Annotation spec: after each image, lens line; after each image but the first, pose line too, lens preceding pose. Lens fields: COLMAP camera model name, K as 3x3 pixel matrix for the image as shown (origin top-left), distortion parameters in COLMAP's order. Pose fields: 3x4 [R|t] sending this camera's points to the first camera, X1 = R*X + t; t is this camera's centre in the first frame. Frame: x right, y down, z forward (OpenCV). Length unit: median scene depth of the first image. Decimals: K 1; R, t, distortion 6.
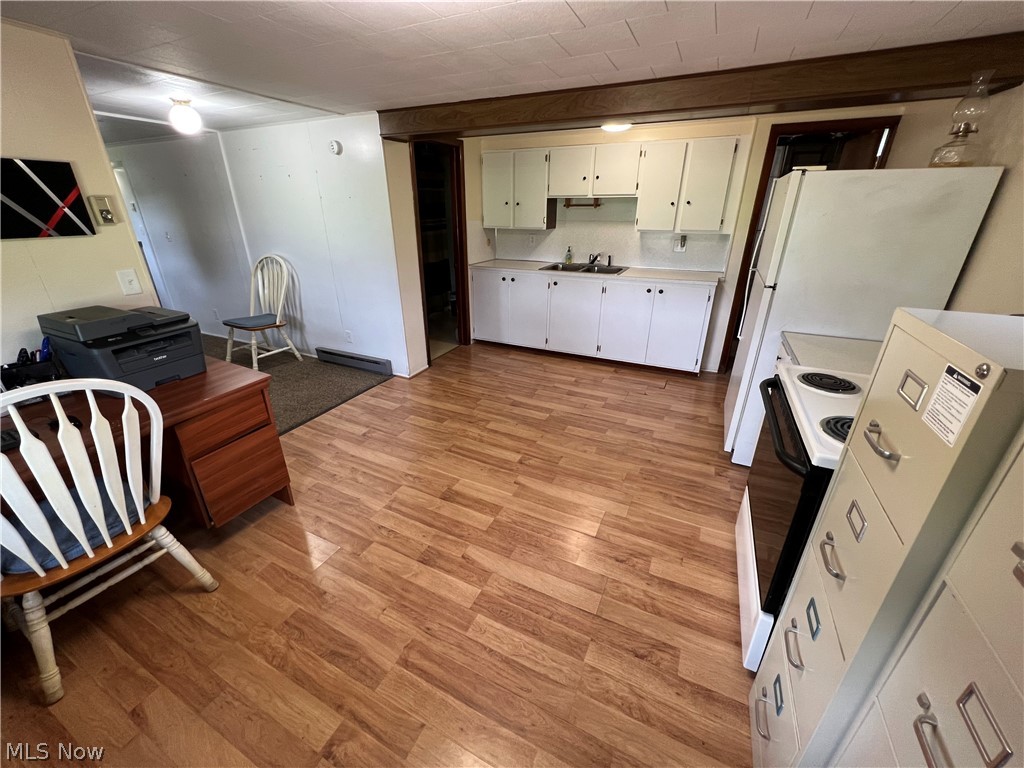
lens RADIAL K [[407.8, 0, 512.0], [0, 407.8, 384.0], [0, 0, 1]] dist [0.003063, 0.000583]
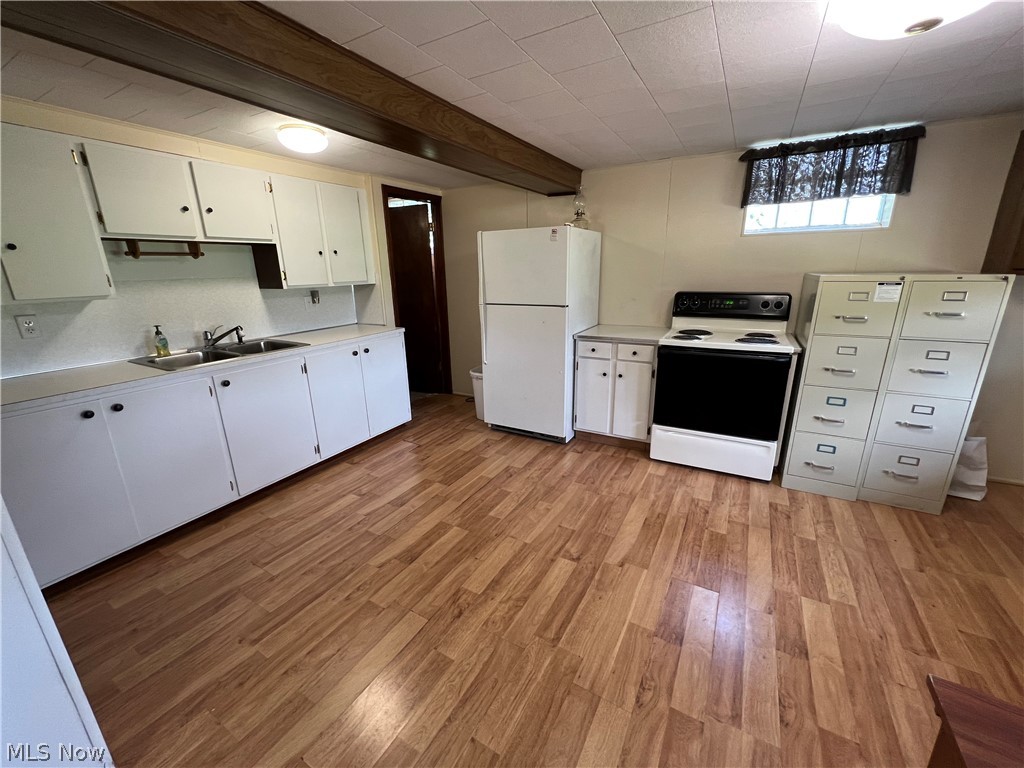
lens RADIAL K [[407.8, 0, 512.0], [0, 407.8, 384.0], [0, 0, 1]] dist [0.003063, 0.000583]
pose [[0.072164, -0.278860, 0.957616, -0.516844], [0.416320, 0.880901, 0.225147, -0.264827], [-0.906350, 0.382427, 0.179664, 0.688187]]
